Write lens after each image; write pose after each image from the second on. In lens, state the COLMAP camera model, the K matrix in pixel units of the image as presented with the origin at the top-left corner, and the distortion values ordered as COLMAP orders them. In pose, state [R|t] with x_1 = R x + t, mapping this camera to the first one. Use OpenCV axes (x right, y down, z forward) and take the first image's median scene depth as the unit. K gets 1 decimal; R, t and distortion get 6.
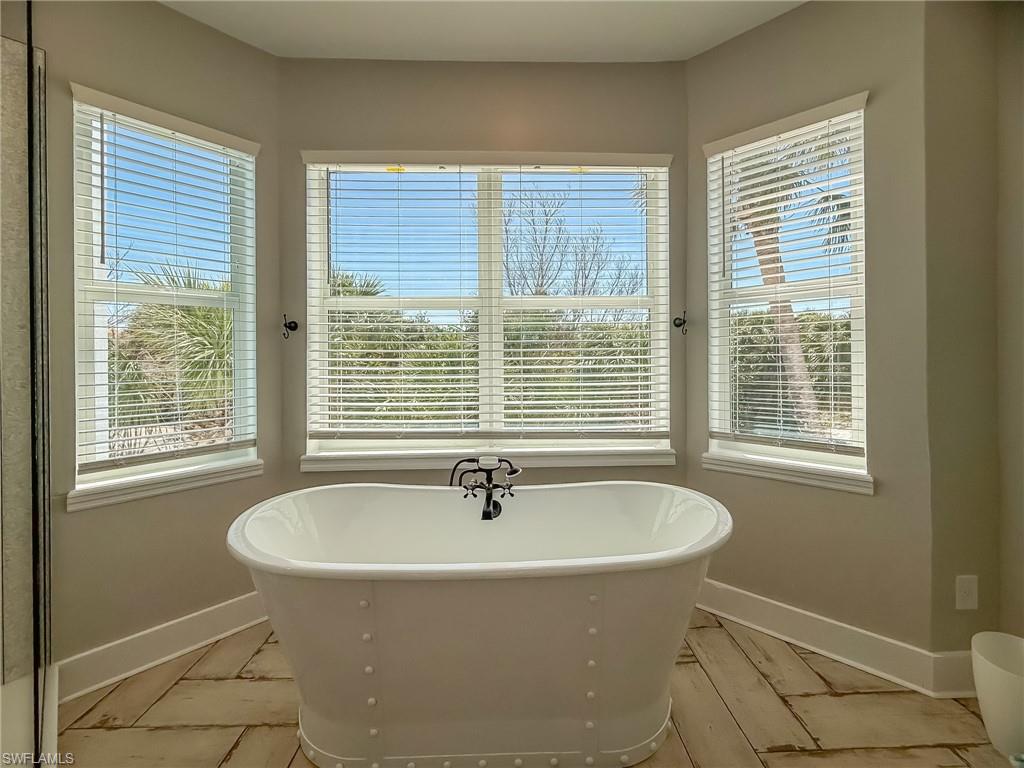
lens RADIAL K [[447.3, 0, 507.9], [0, 447.3, 351.9], [0, 0, 1]] dist [0.002024, 0.000374]
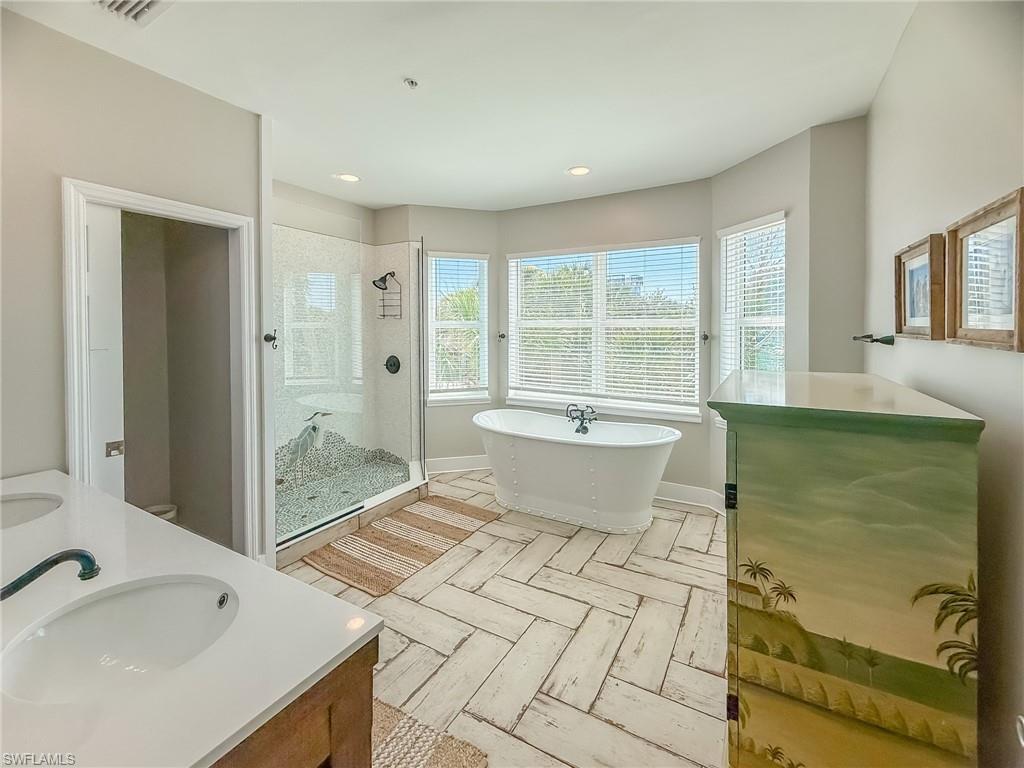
lens RADIAL K [[447.3, 0, 507.9], [0, 447.3, 351.9], [0, 0, 1]] dist [0.002024, 0.000374]
pose [[0.859128, 0.038102, -0.510340, 0.683620], [-0.008092, 0.998111, 0.060896, -0.121703], [0.511696, -0.048187, 0.857814, -0.889186]]
